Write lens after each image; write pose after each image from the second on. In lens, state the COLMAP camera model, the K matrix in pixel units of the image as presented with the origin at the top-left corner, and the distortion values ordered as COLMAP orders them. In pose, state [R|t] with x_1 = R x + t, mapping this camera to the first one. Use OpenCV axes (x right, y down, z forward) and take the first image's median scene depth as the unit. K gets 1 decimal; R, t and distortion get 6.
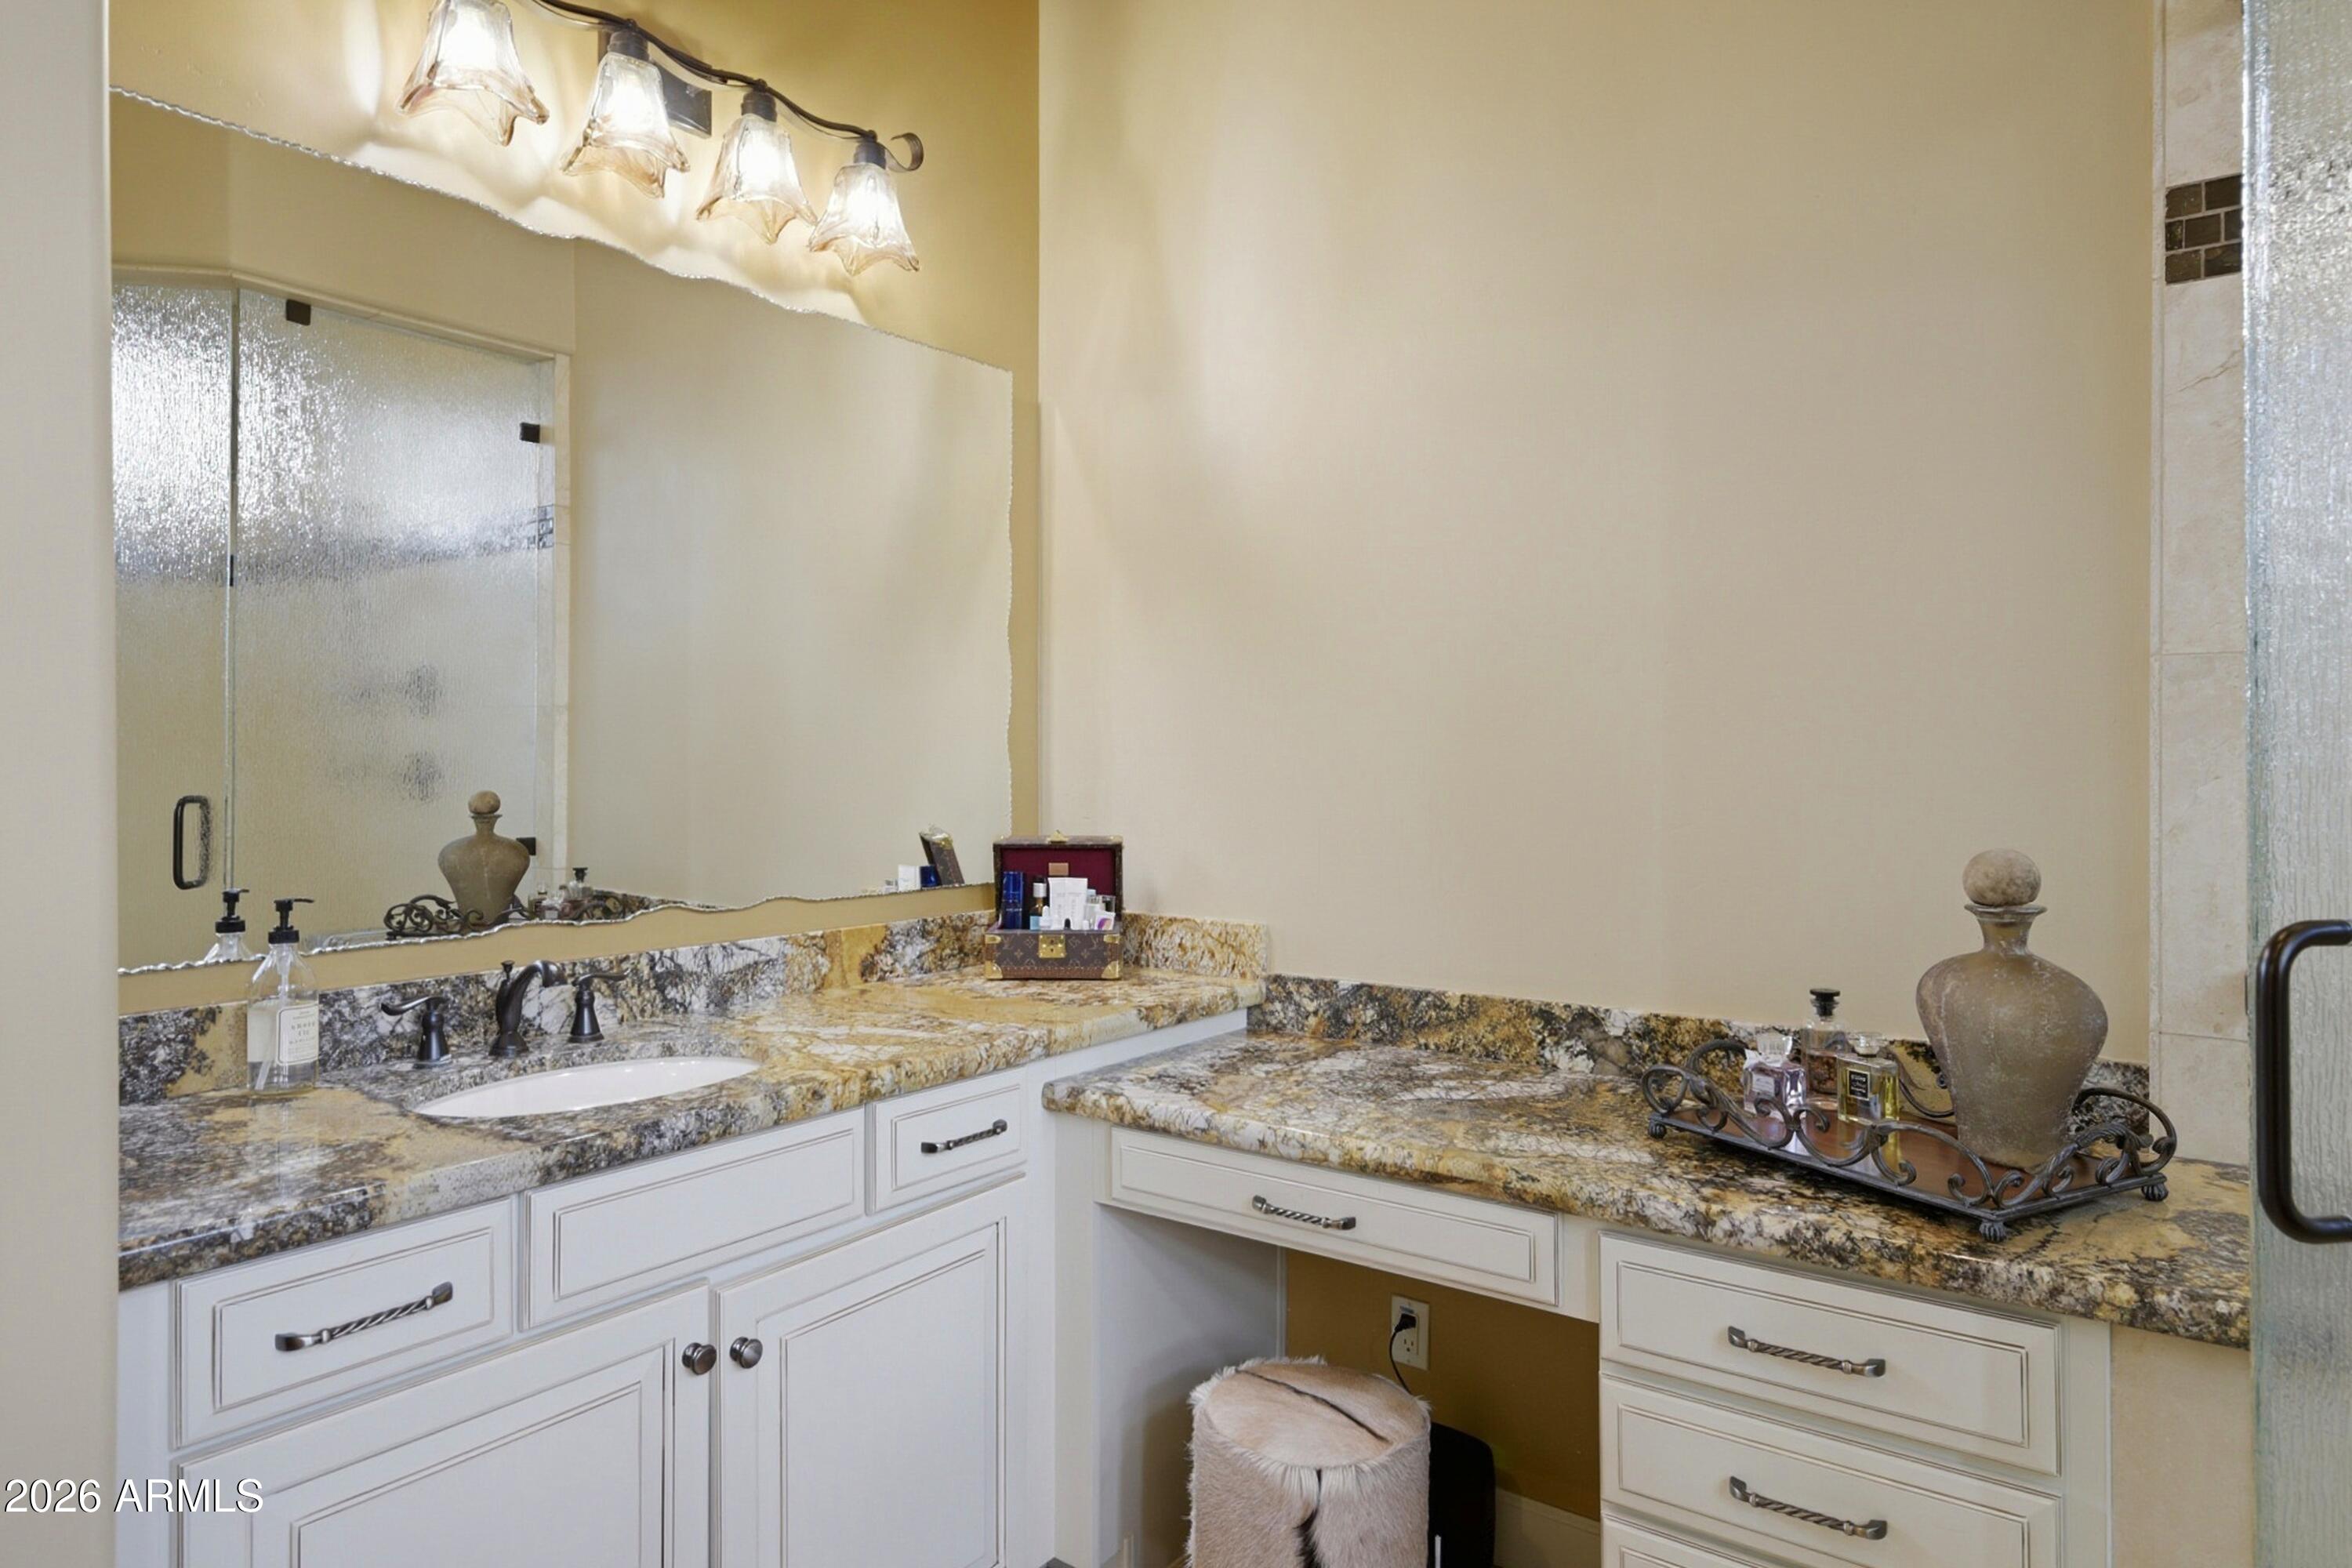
lens RADIAL K [[1446.4, 0, 1124.7], [0, 1446.4, 756.4], [0, 0, 1]] dist [0.032416, -0.002923]
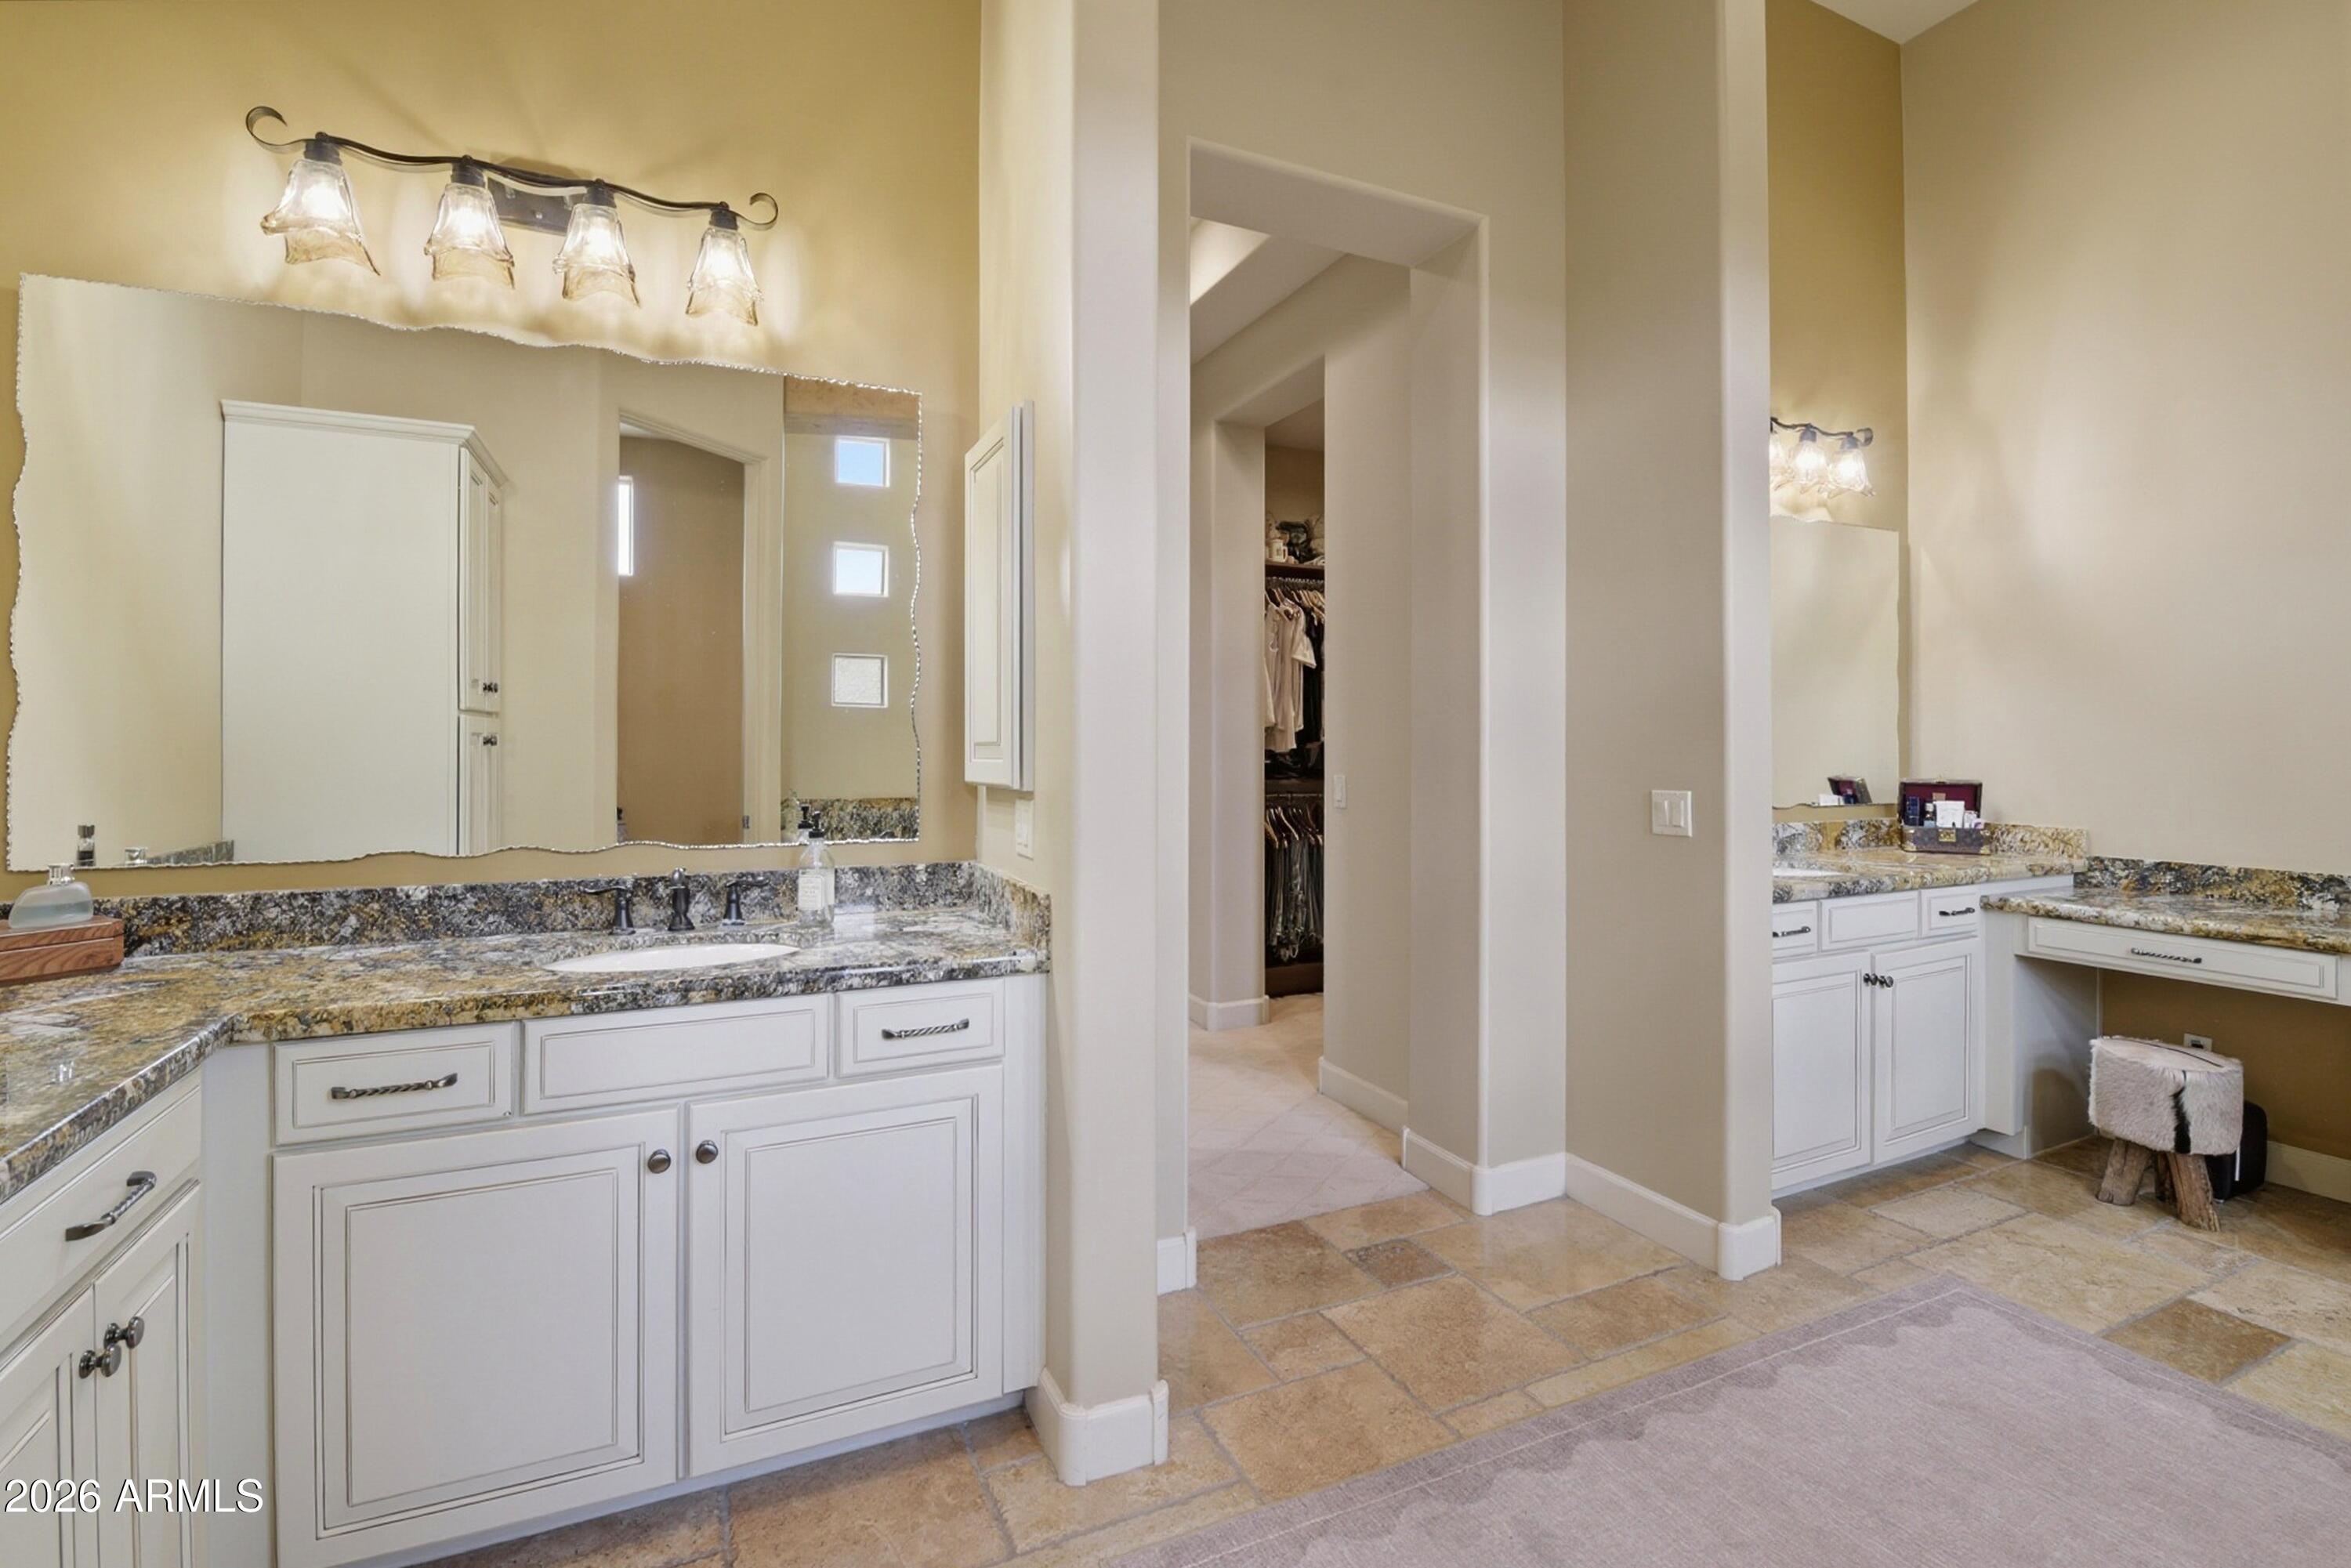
lens RADIAL K [[1036.5, 0, 1185.5], [0, 1036.5, 724.9], [0, 0, 1]] dist [-0.003575, -0.007406]
pose [[0.891012, -0.003560, -0.453965, -0.348412], [-0.001478, 0.999941, -0.010744, 0.001090], [0.453977, 0.010244, 0.890955, -0.717779]]
